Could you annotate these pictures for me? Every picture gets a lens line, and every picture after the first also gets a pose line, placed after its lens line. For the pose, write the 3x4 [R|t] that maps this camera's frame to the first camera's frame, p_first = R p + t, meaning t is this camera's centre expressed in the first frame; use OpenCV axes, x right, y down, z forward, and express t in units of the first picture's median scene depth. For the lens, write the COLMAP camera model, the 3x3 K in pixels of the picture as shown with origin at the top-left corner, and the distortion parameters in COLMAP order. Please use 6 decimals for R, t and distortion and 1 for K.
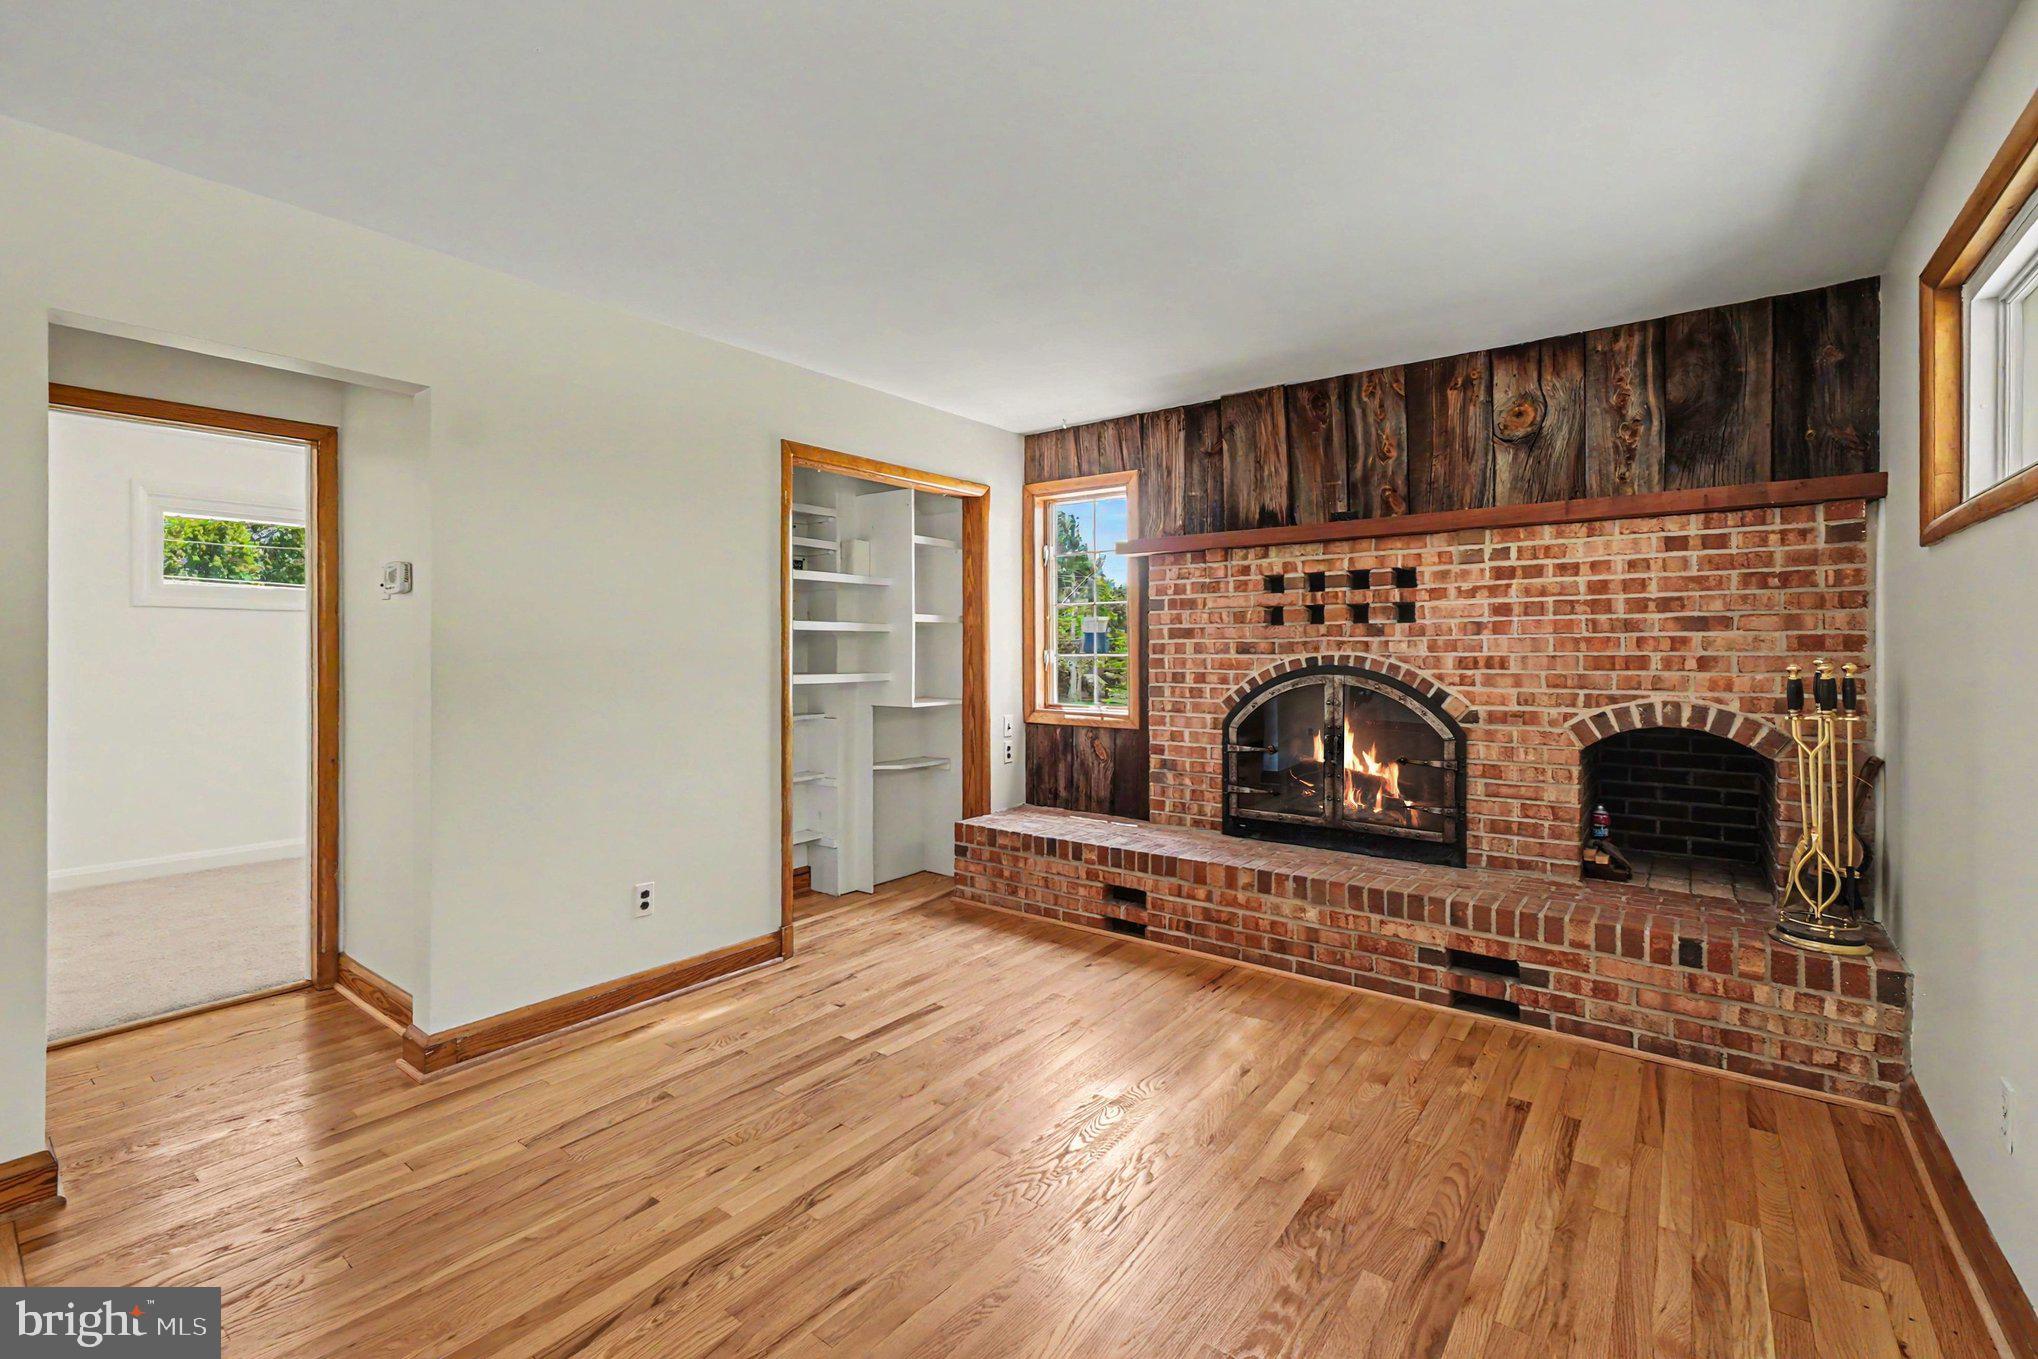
lens RADIAL K [[888.4, 0, 1013.0], [0, 888.4, 659.0], [0, 0, 1]] dist [-0.008909, 0.001876]
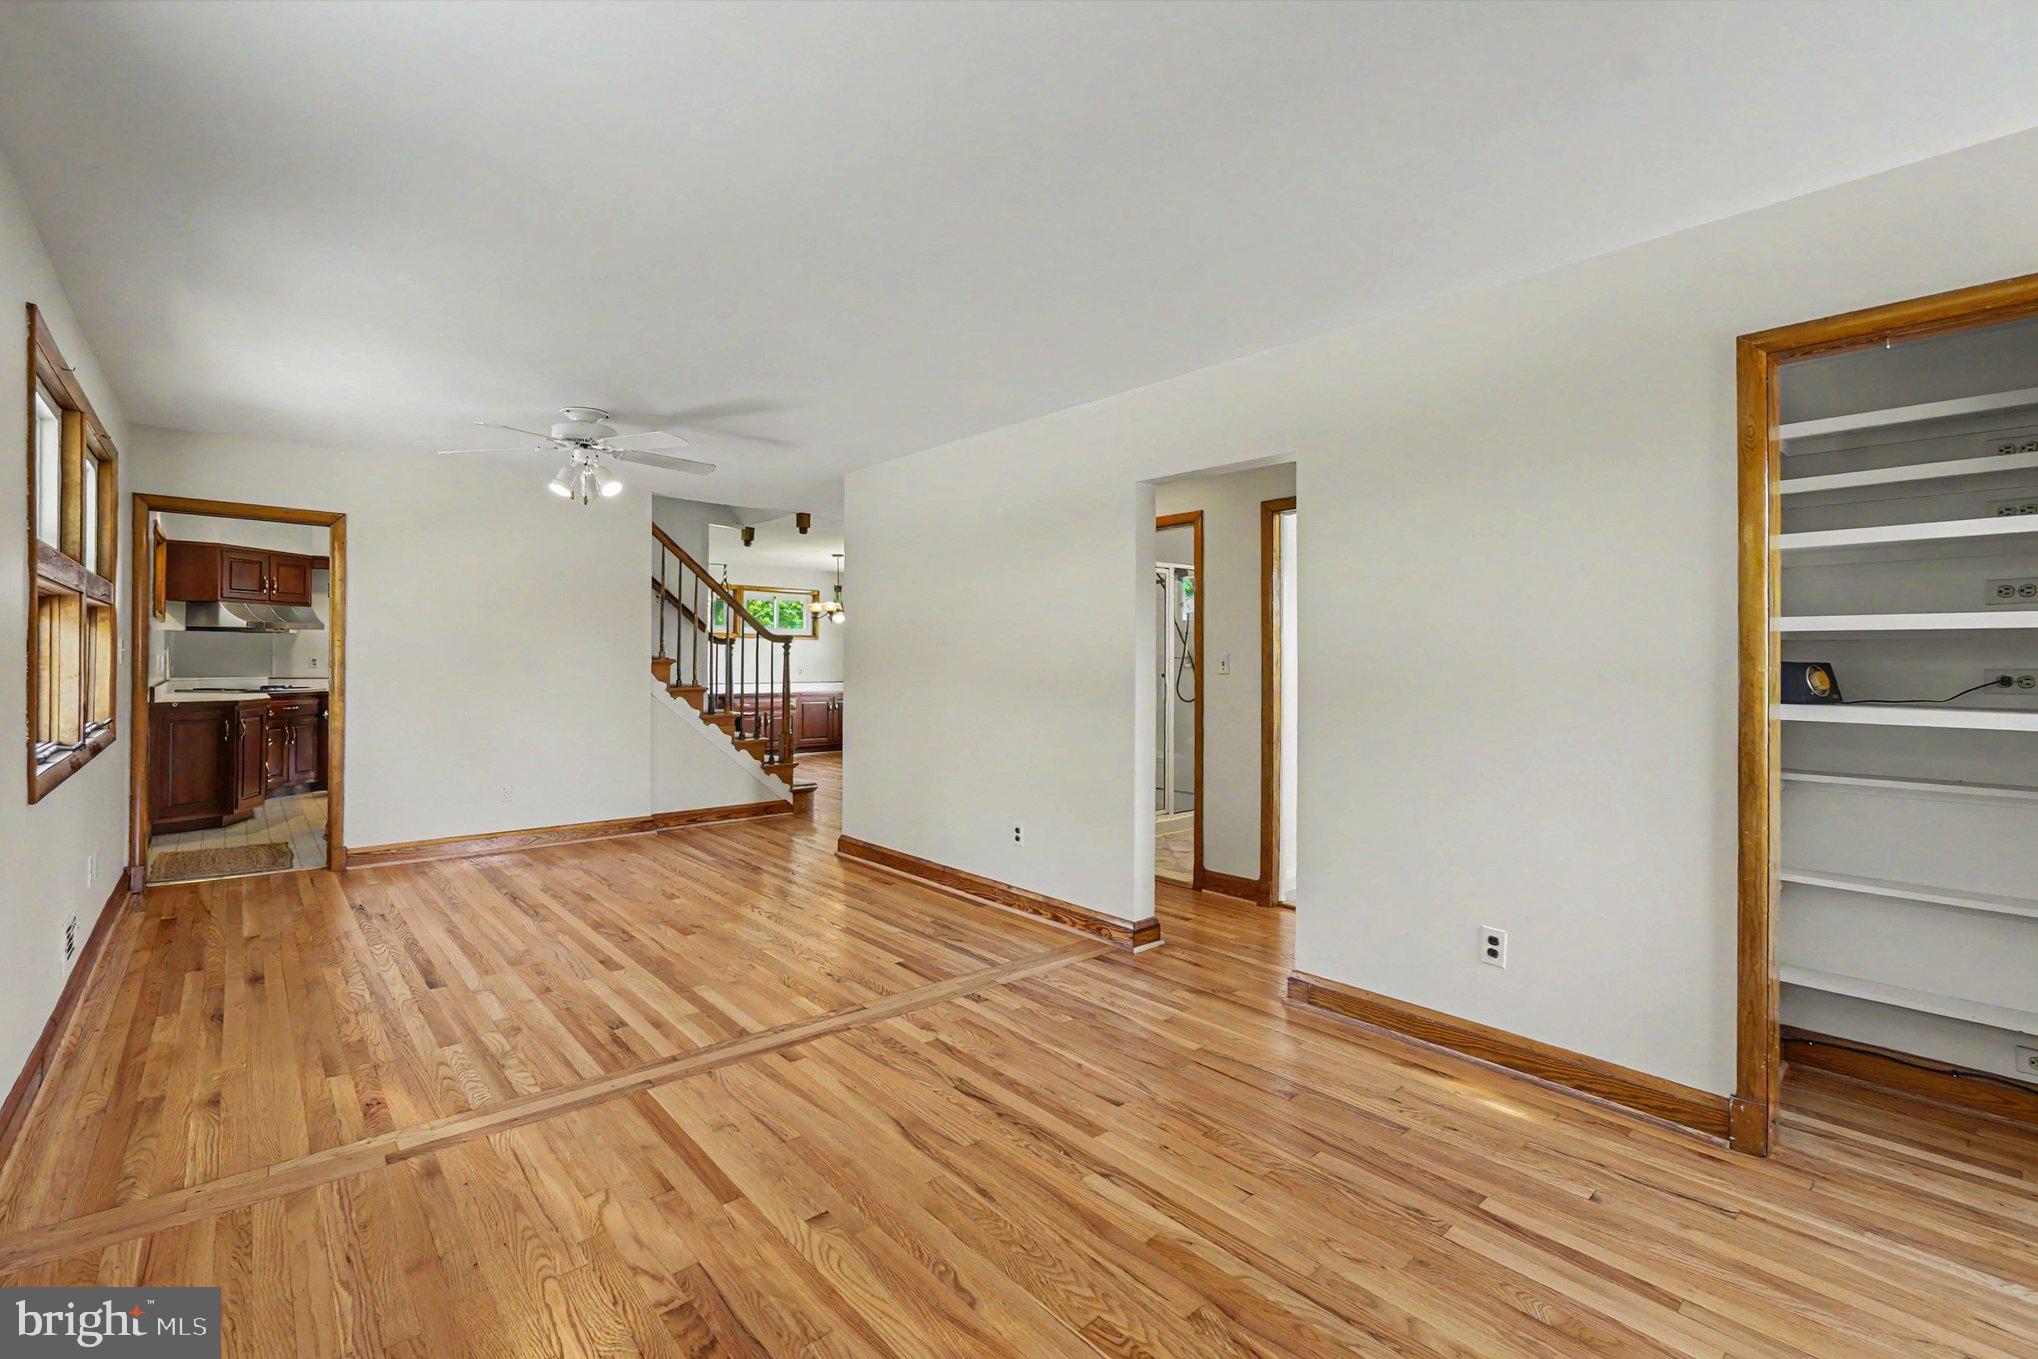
lens RADIAL K [[888.4, 0, 982.9], [0, 888.4, 658.4], [0, 0, 1]] dist [-0.008909, 0.001876]
pose [[-0.211458, -0.003141, -0.977382, 0.494086], [-0.015282, 0.999883, 0.000092, -0.005712], [0.977268, 0.014955, -0.211482, 0.618550]]
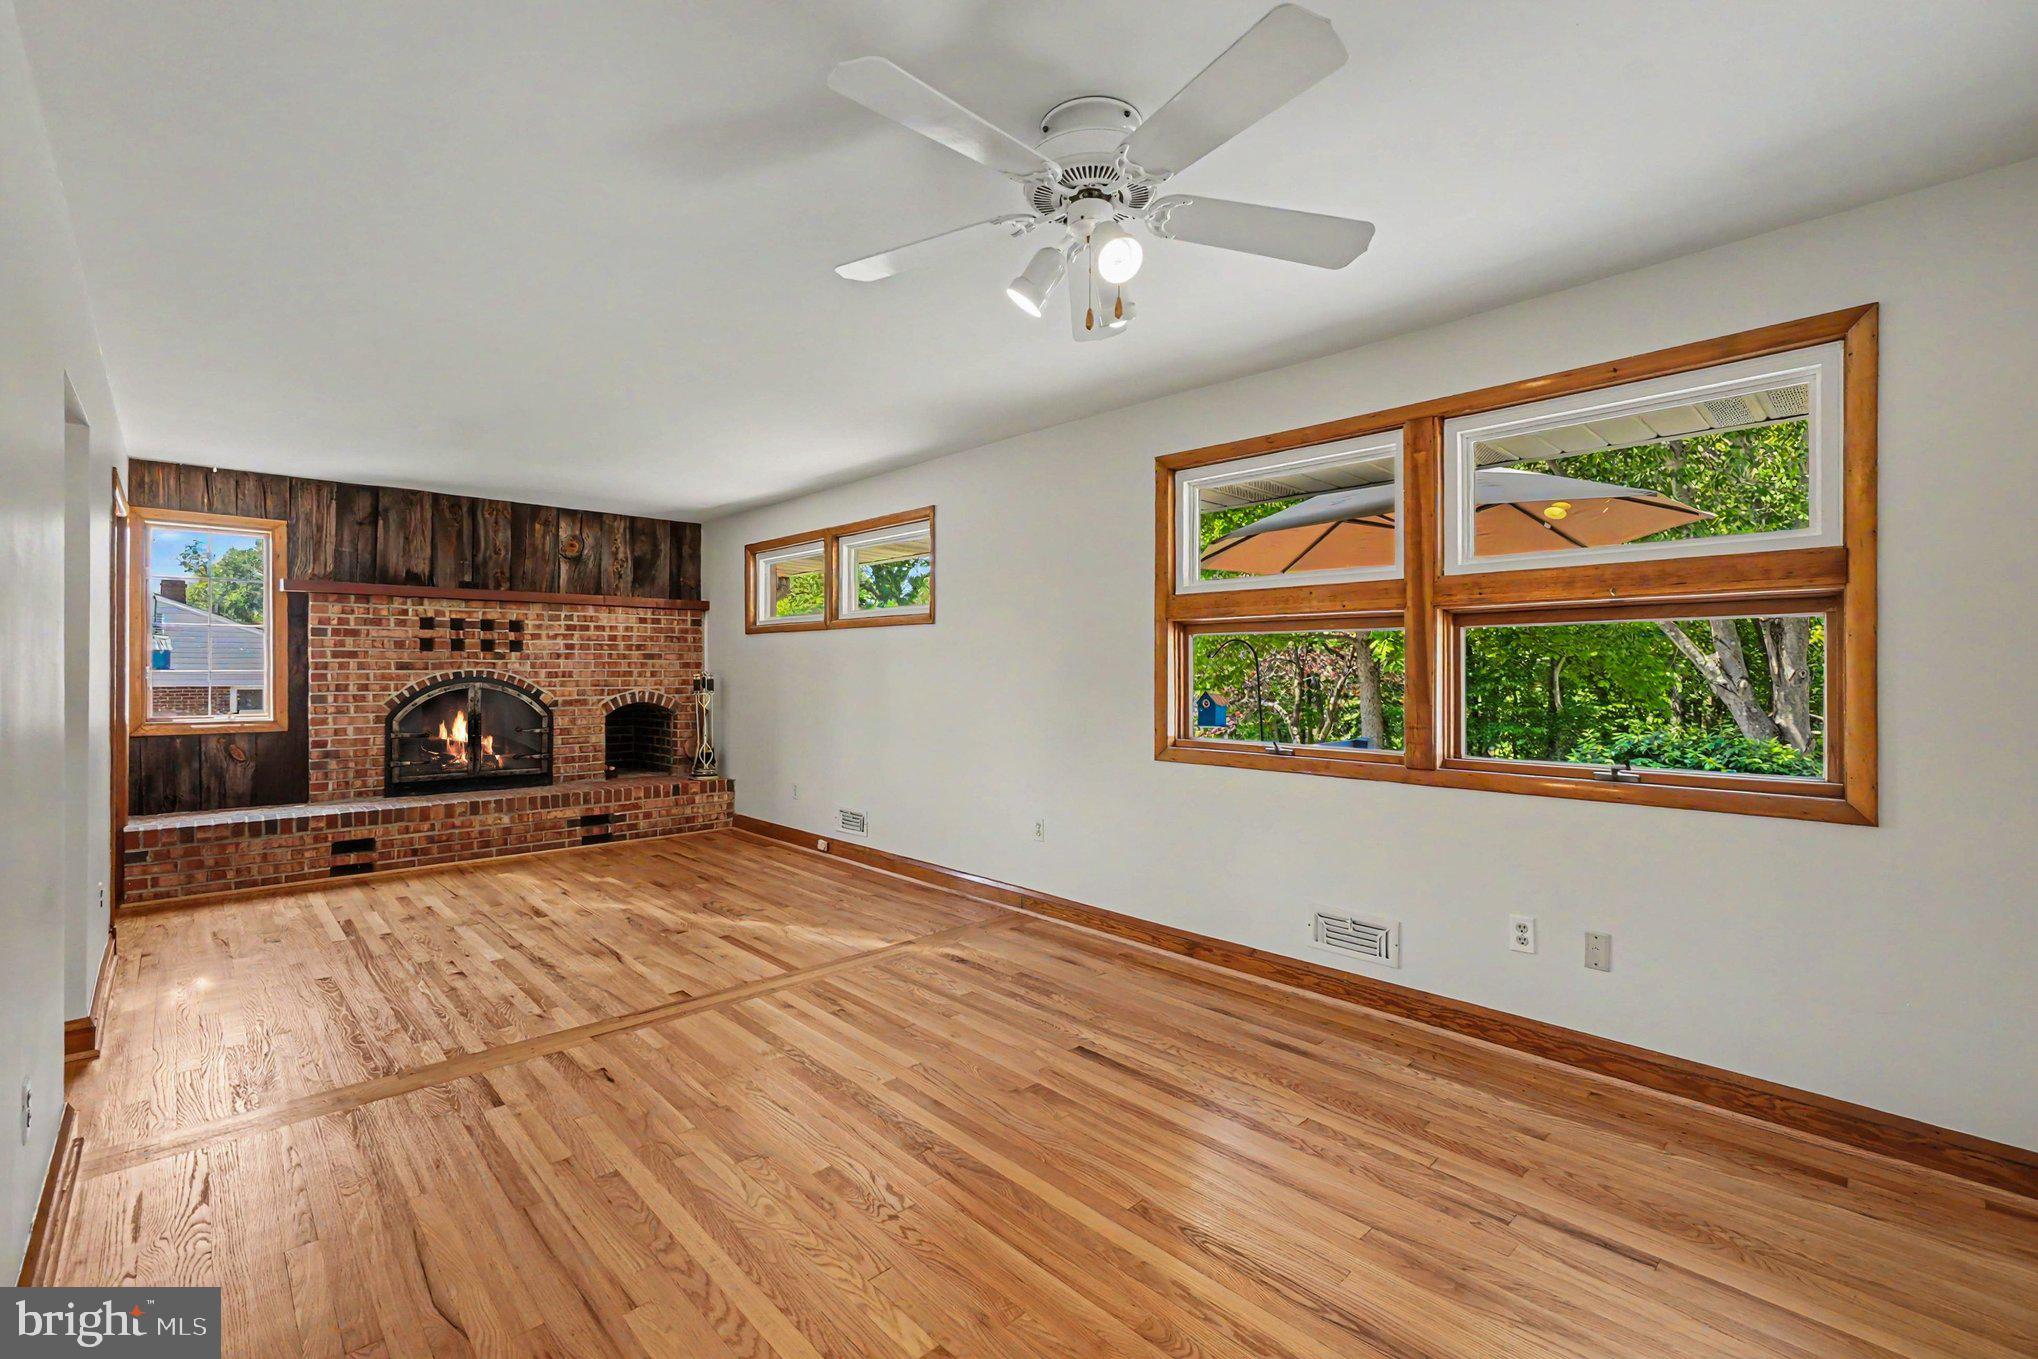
lens RADIAL K [[888.4, 0, 1005.3], [0, 888.4, 670.4], [0, 0, 1]] dist [-0.008909, 0.001876]
pose [[0.155172, -0.002895, 0.987883, -1.176285], [0.005136, 0.999985, 0.002124, -0.003452], [-0.987874, 0.004744, 0.155184, -0.229328]]
